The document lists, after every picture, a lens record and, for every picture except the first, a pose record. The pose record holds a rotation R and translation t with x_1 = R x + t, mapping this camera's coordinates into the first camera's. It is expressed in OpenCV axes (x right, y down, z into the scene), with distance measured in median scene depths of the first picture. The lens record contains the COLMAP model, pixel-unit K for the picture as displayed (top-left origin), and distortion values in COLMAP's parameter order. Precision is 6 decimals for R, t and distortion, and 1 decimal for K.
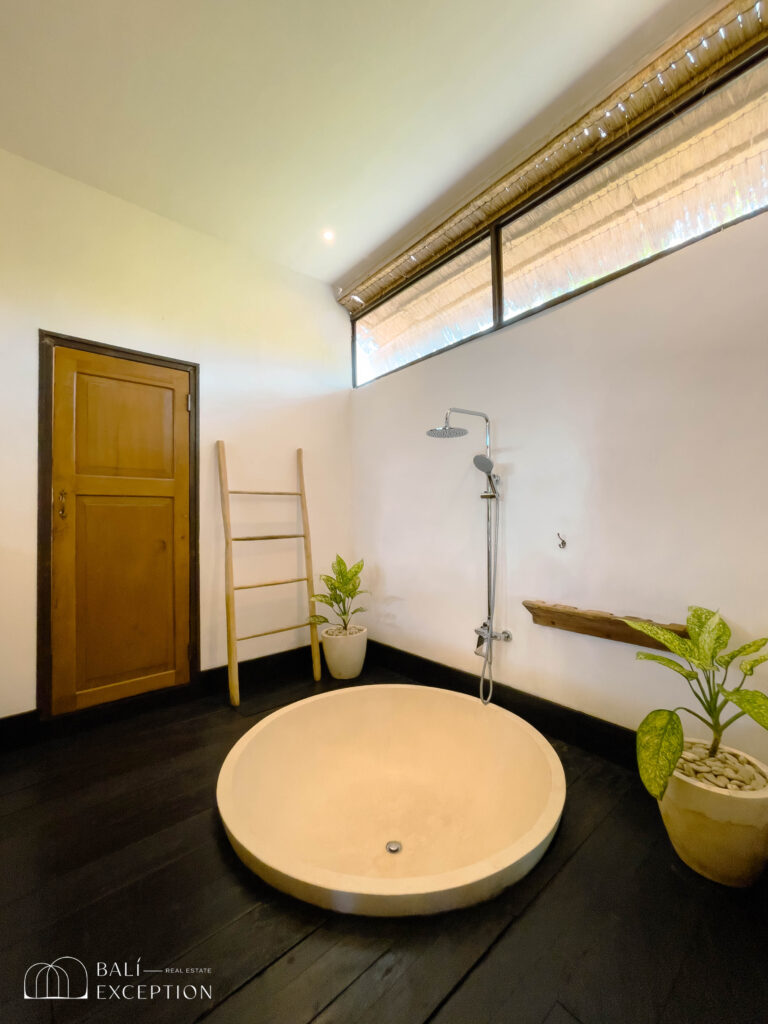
lens RADIAL K [[415.2, 0, 383.8], [0, 415.2, 511.1], [0, 0, 1]] dist [-0.000920, 0.001440]
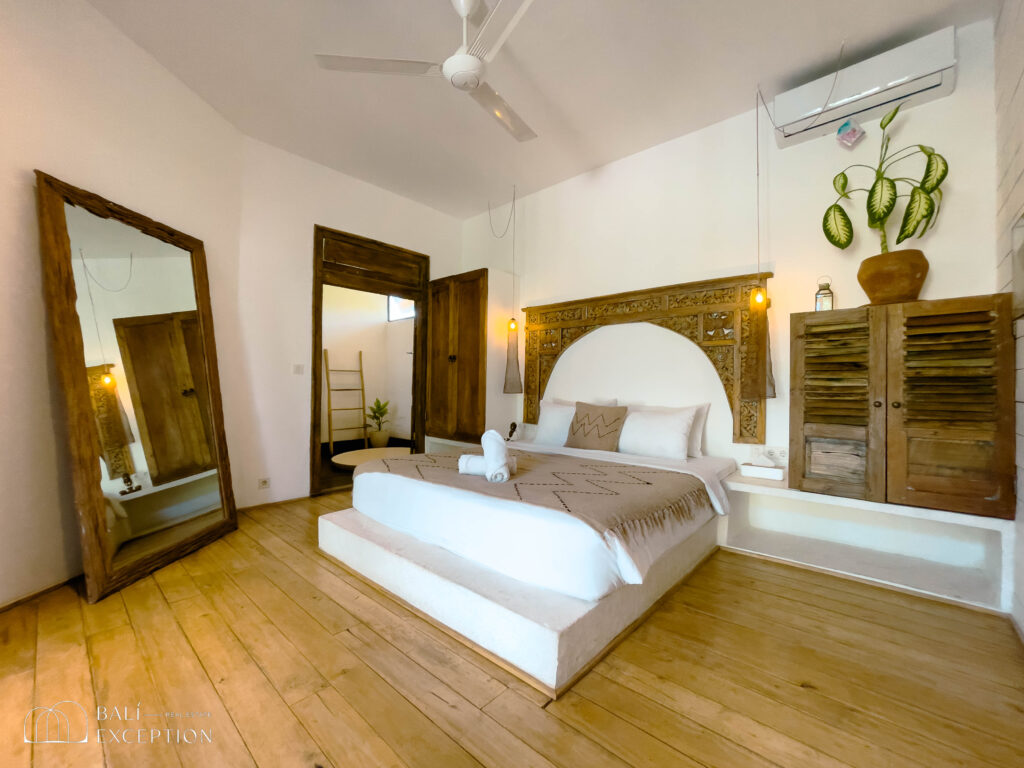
lens RADIAL K [[415.2, 0, 513.8], [0, 415.2, 384.2], [0, 0, 1]] dist [-0.000920, 0.001440]
pose [[0.987561, 0.018867, 0.156103, 0.286688], [-0.017134, 0.999776, -0.012437, 0.043295], [-0.156303, 0.009607, 0.987662, -1.442123]]
